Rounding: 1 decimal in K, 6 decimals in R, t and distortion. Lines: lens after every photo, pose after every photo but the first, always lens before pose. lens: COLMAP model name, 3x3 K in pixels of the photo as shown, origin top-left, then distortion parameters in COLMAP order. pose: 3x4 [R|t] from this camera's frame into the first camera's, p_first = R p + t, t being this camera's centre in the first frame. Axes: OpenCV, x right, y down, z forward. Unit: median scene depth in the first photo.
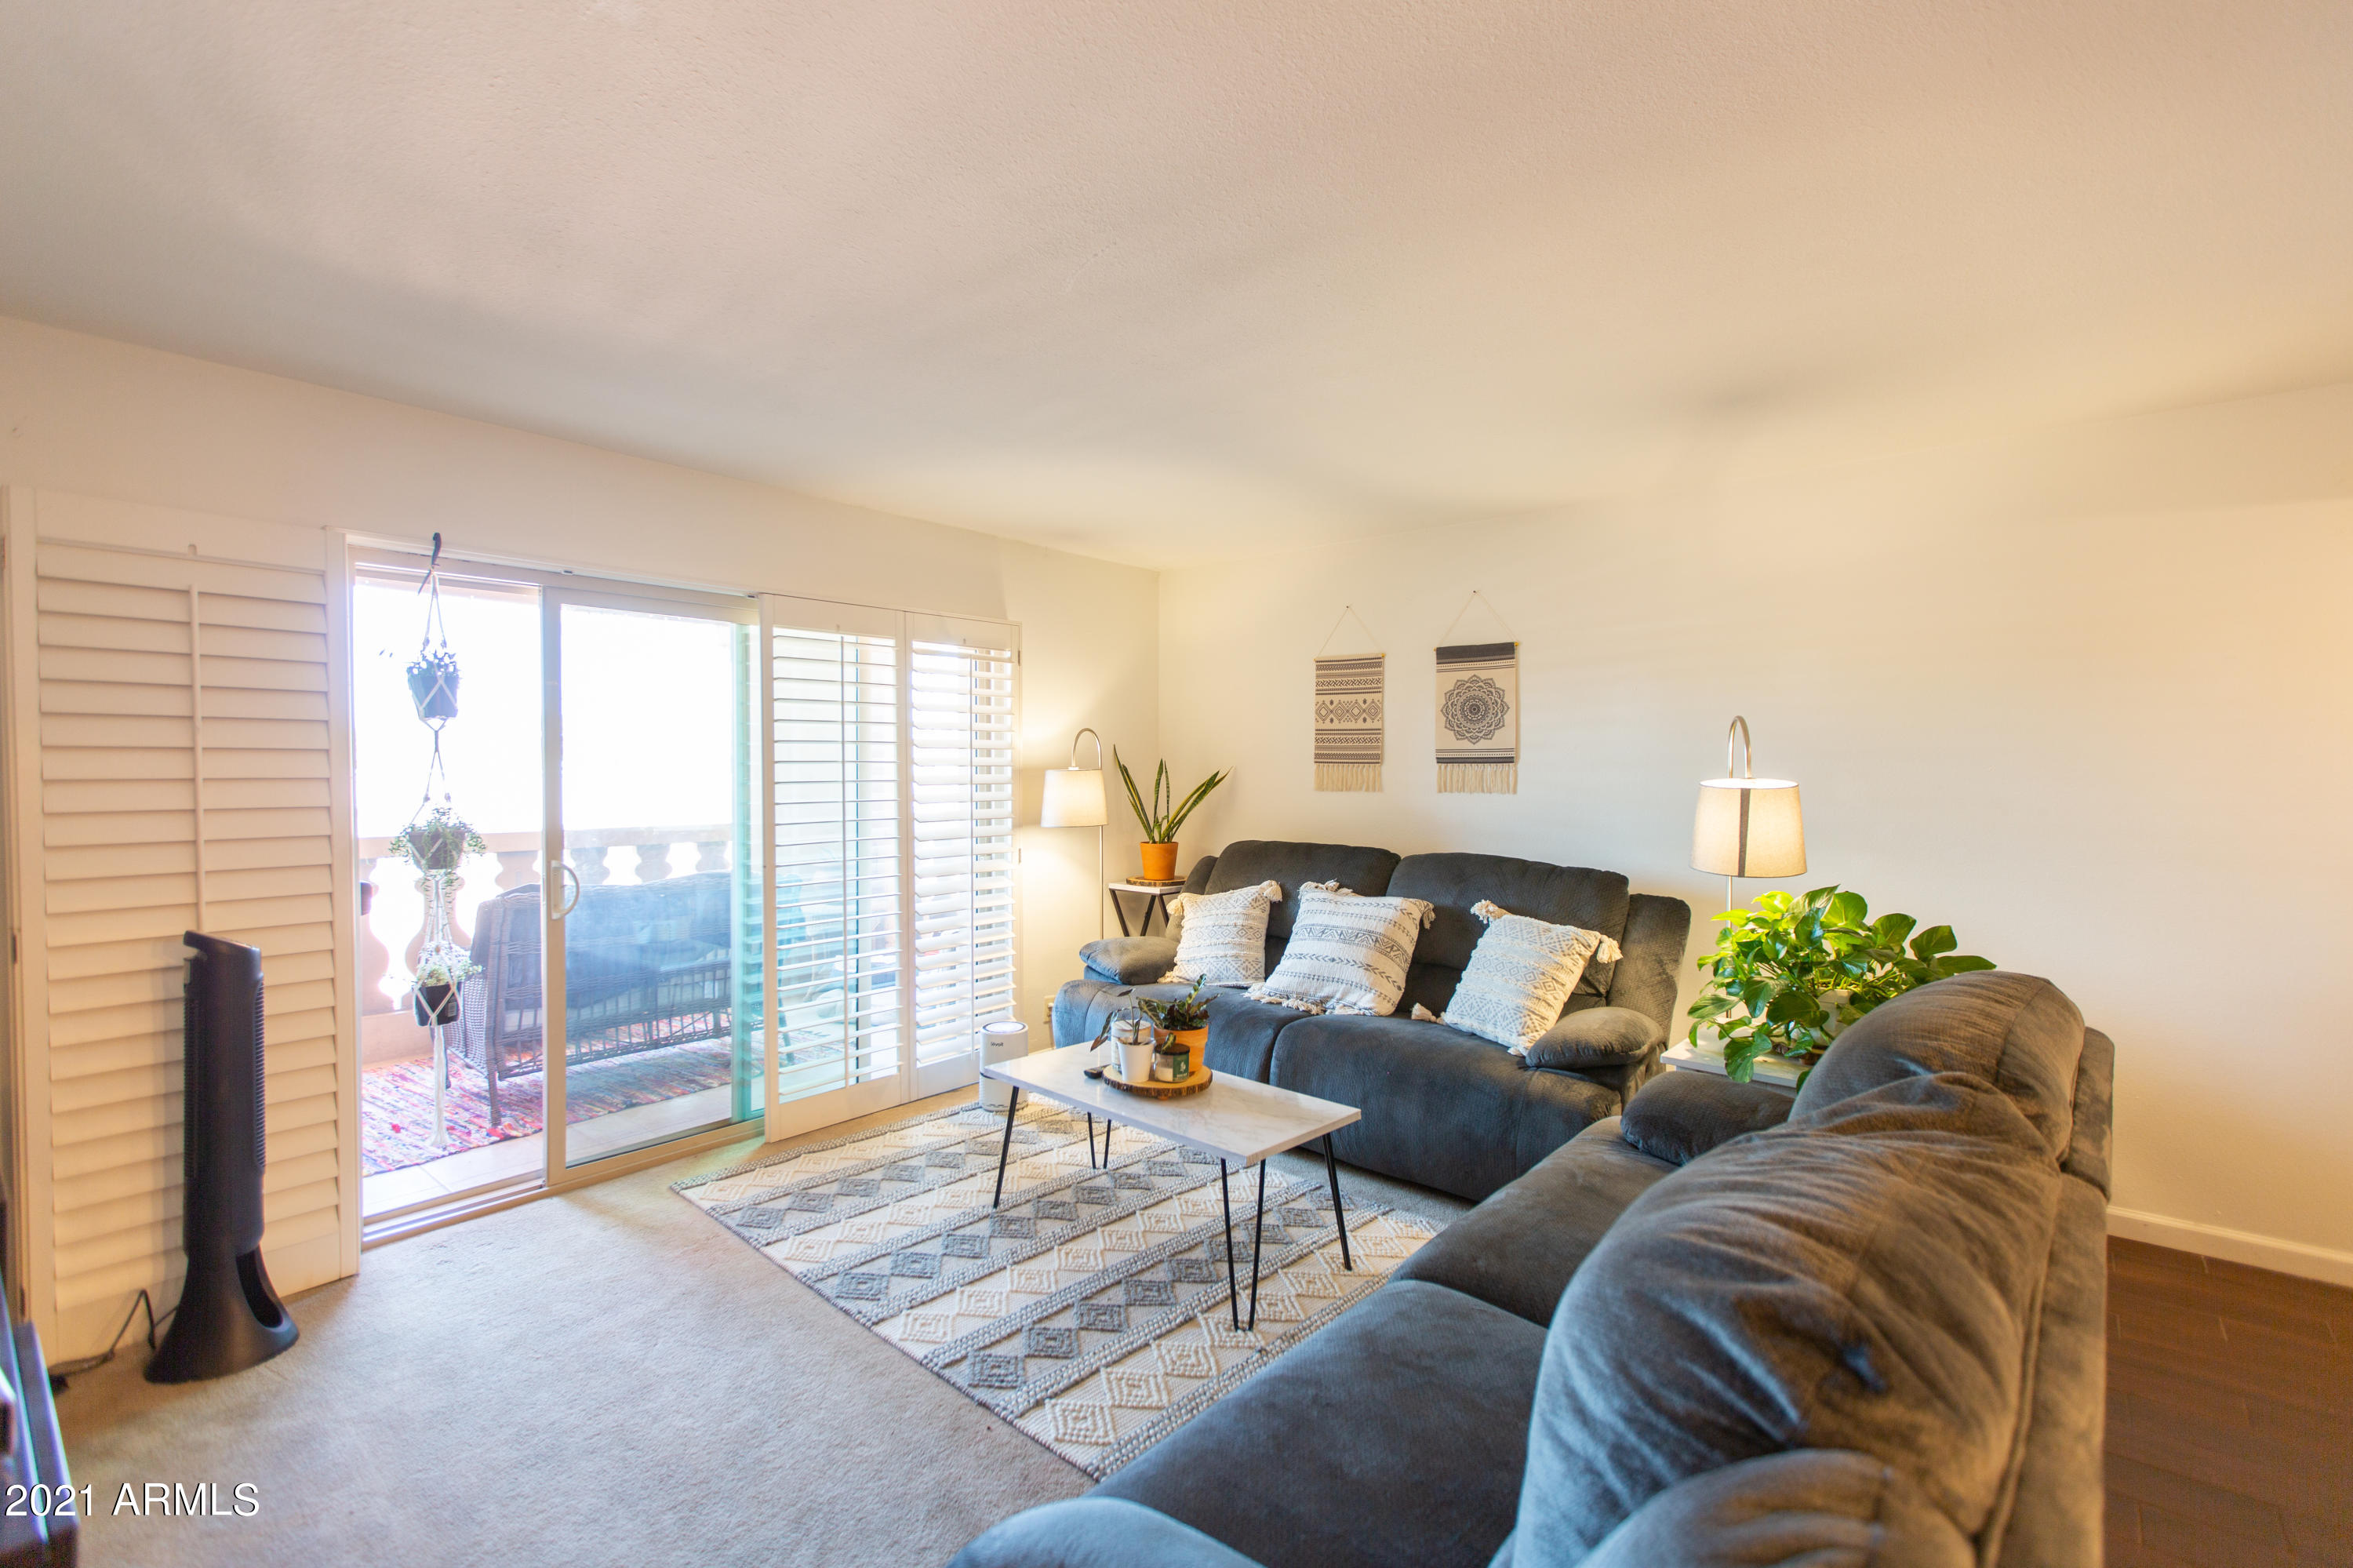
lens RADIAL K [[1042.5, 0, 1174.2], [0, 1042.5, 786.1], [0, 0, 1]] dist [0.004384, -0.001764]
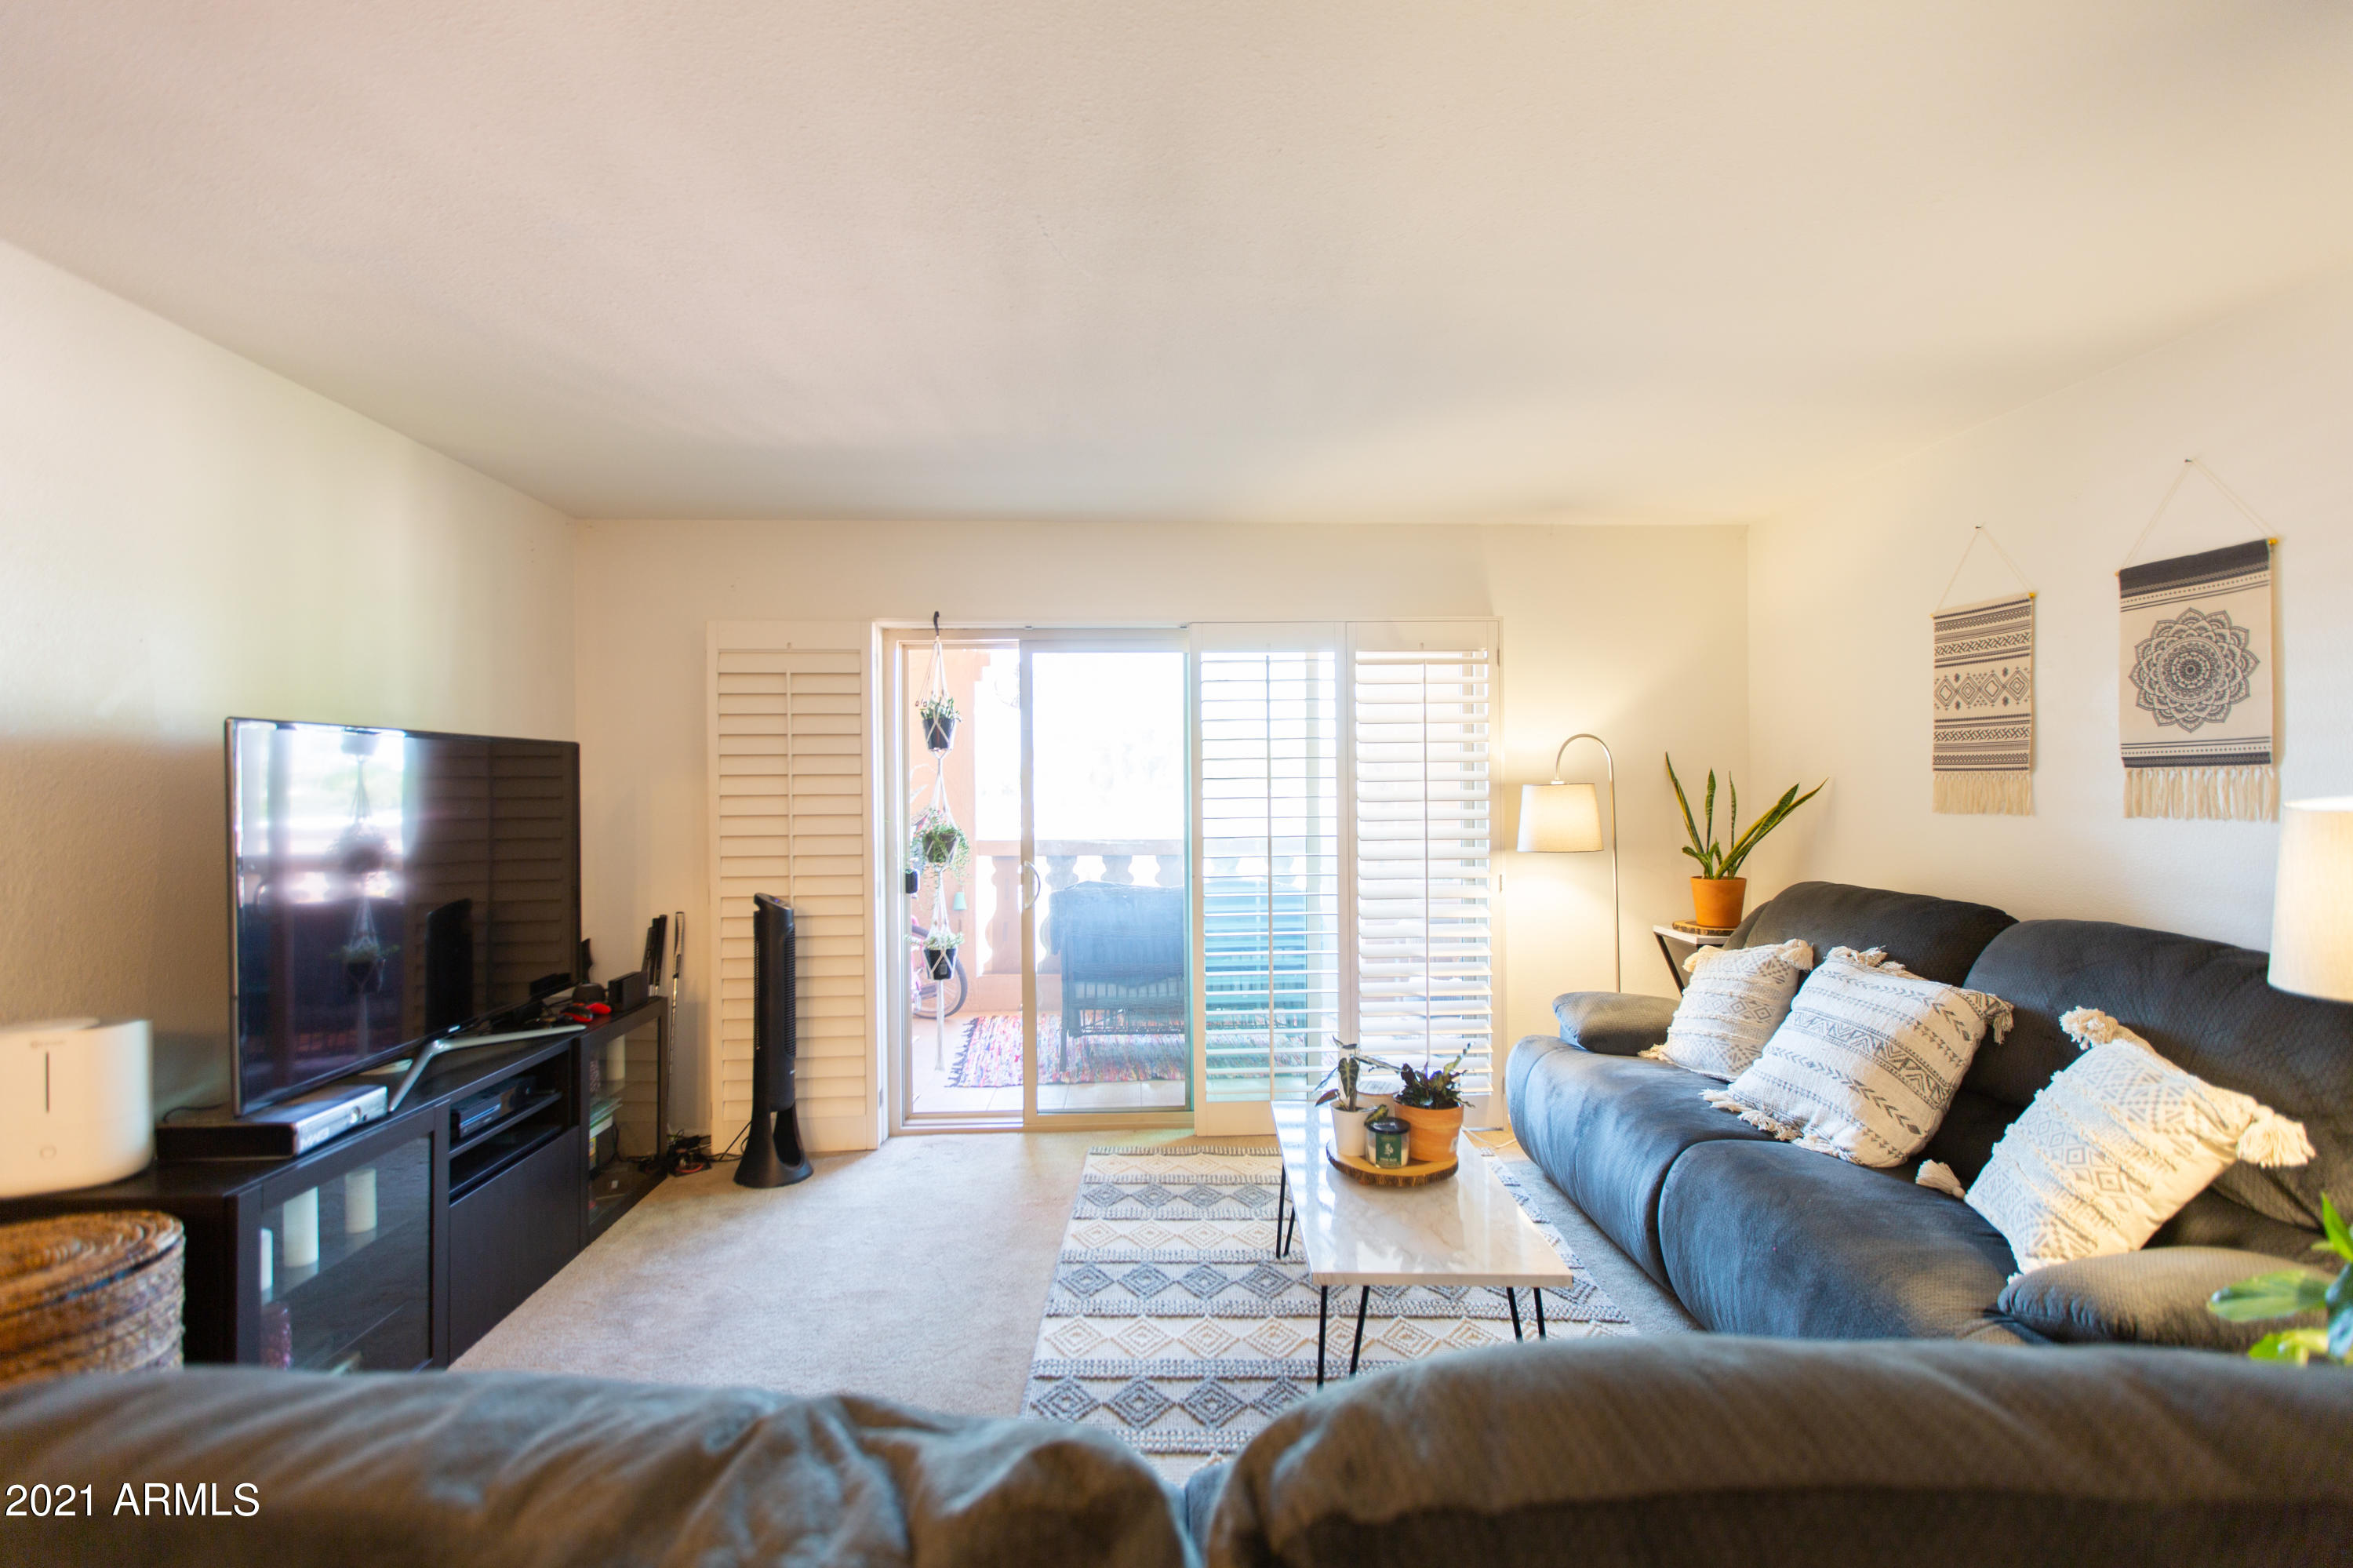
lens RADIAL K [[1042.5, 0, 1174.2], [0, 1042.5, 786.1], [0, 0, 1]] dist [0.004384, -0.001764]
pose [[0.678364, -0.007960, -0.734683, 0.343100], [-0.004647, 0.999875, -0.015125, 0.000002], [0.734711, 0.013675, 0.678242, 0.226679]]
